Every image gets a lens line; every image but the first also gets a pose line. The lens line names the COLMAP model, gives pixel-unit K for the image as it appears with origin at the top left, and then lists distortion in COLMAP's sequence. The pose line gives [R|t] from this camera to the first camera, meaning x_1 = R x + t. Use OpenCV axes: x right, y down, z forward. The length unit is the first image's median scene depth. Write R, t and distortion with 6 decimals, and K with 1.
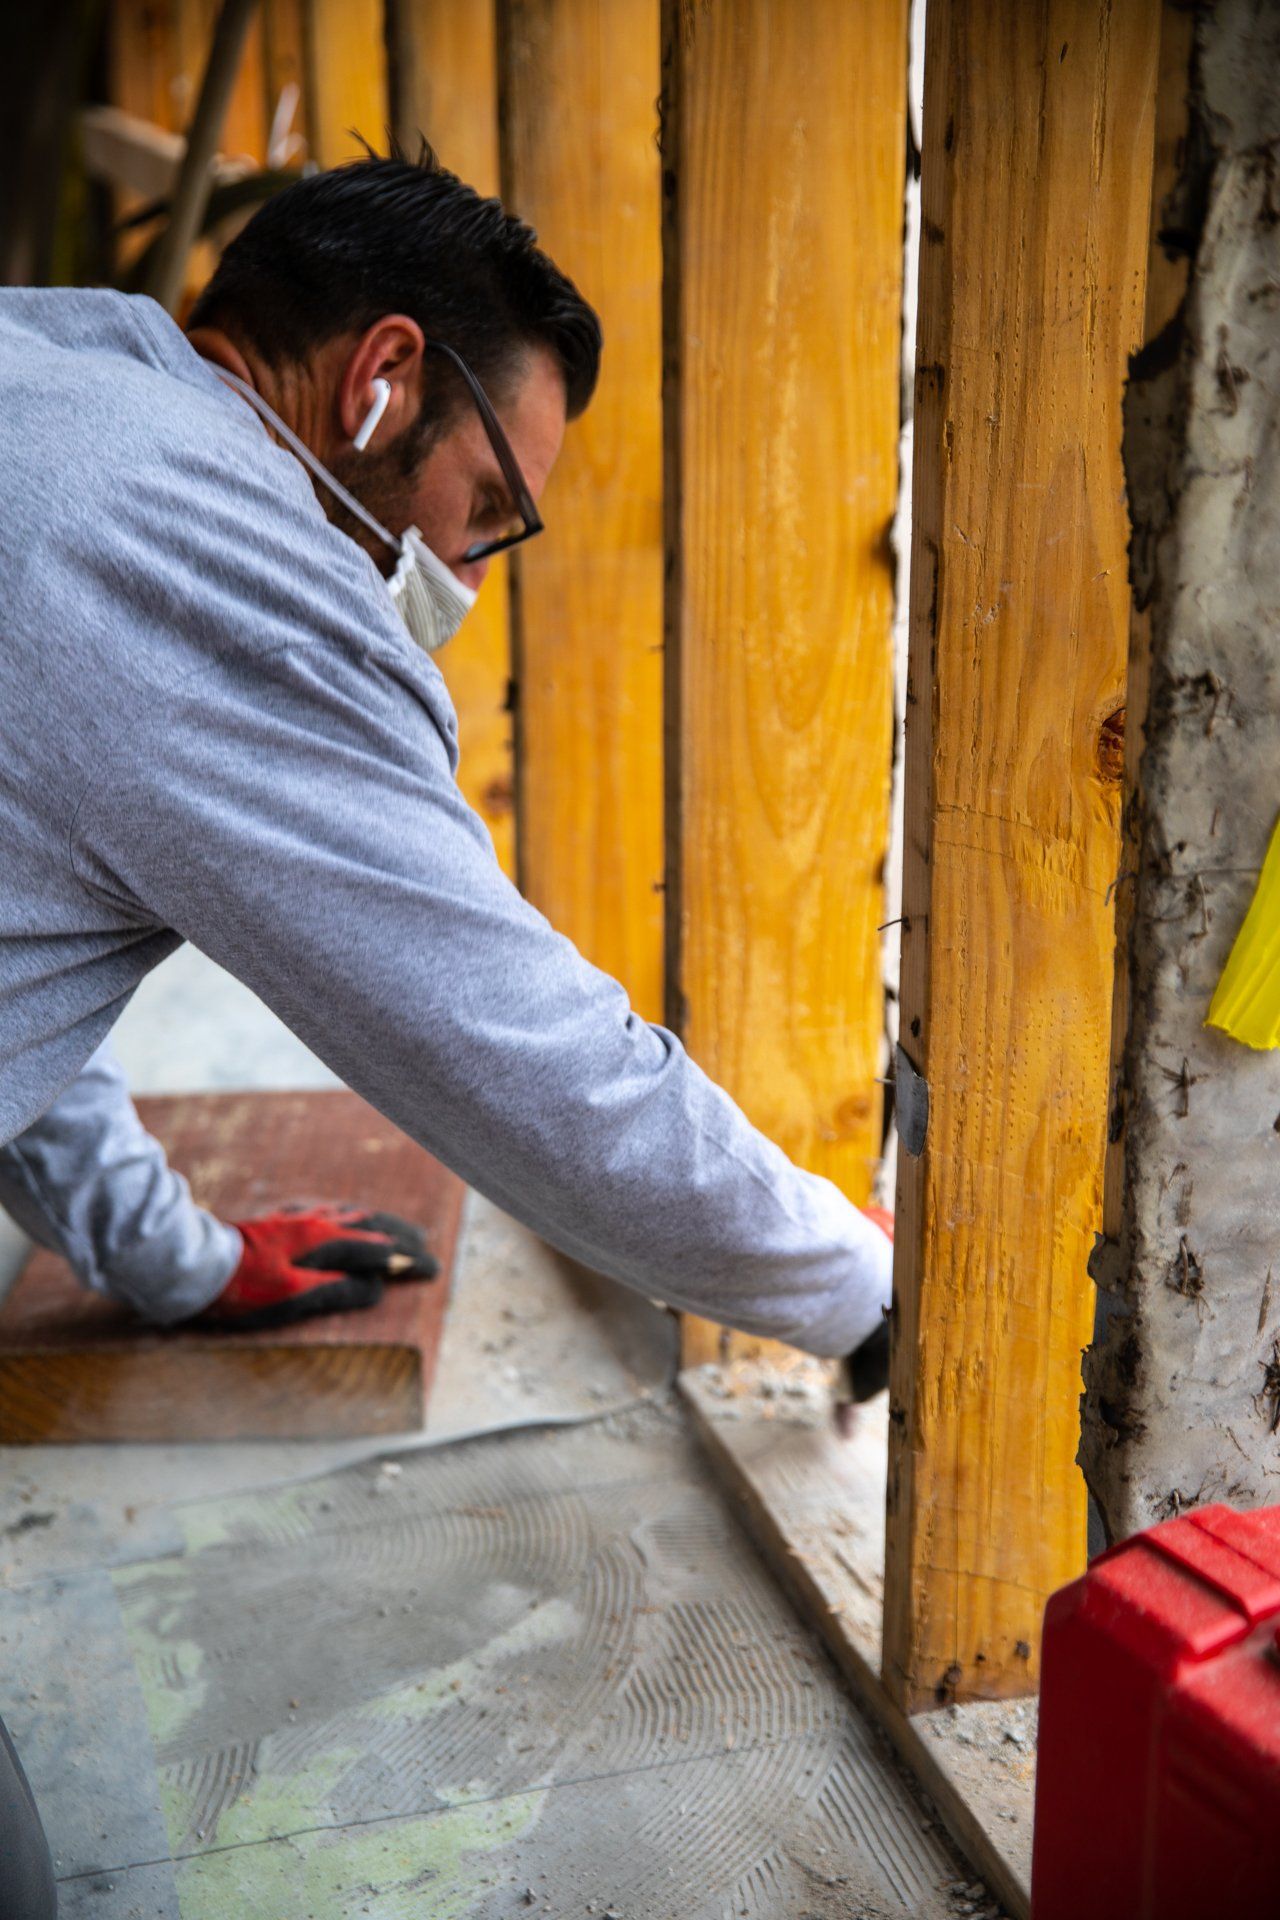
lens RADIAL K [[2554.1, 0, 640.0], [0, 2554.1, 960.0], [0, 0, 1]] dist [0.051022, 0.012205]
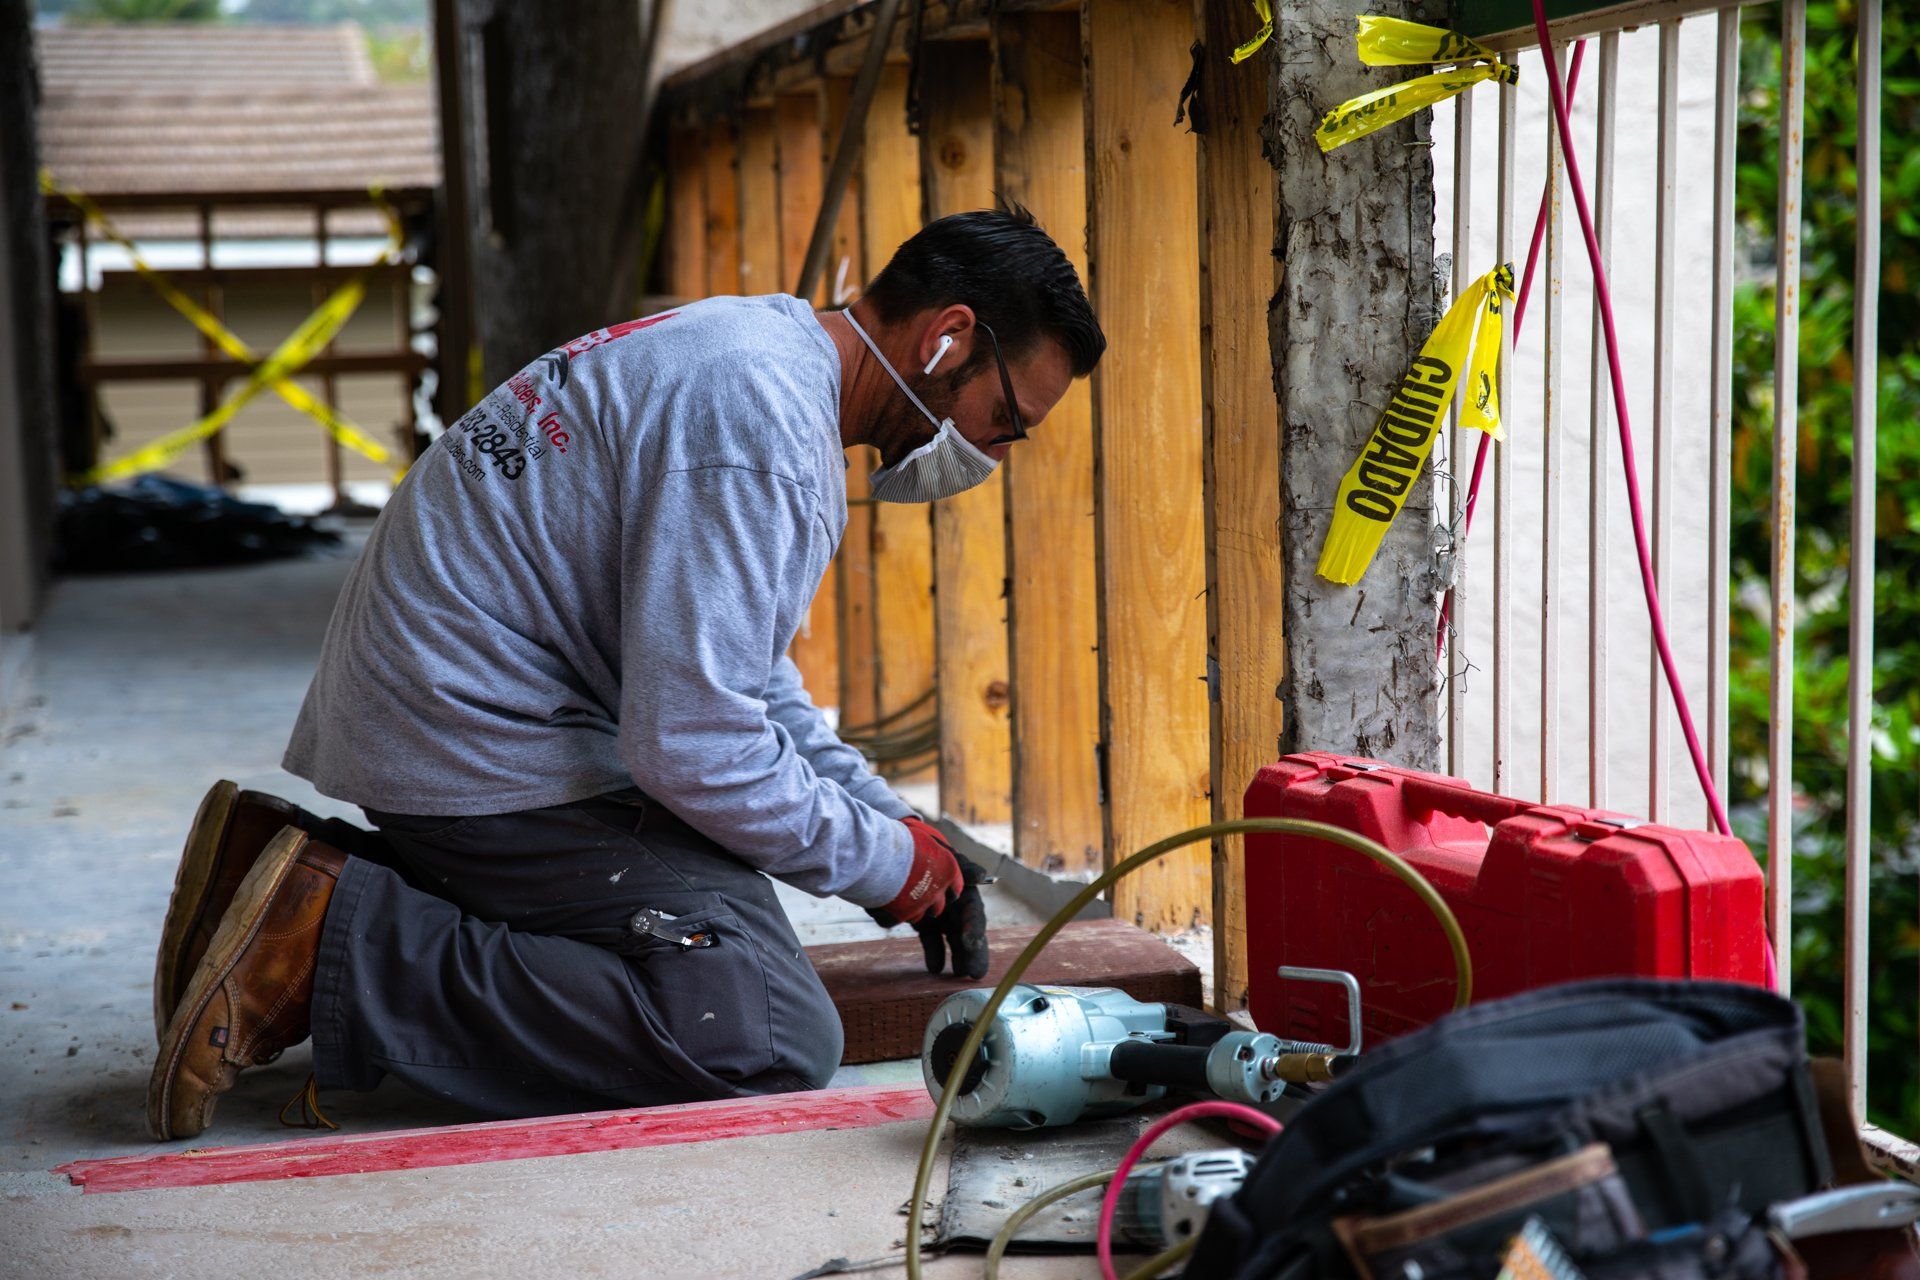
lens RADIAL K [[2554.1, 0, 960.0], [0, 2554.1, 640.0], [0, 0, 1]] dist [0.051022, 0.012205]
pose [[0.998217, -0.018684, -0.056687, 0.019503], [0.007588, 0.981761, -0.189970, 0.401967], [0.059203, 0.189201, 0.980152, -1.001746]]
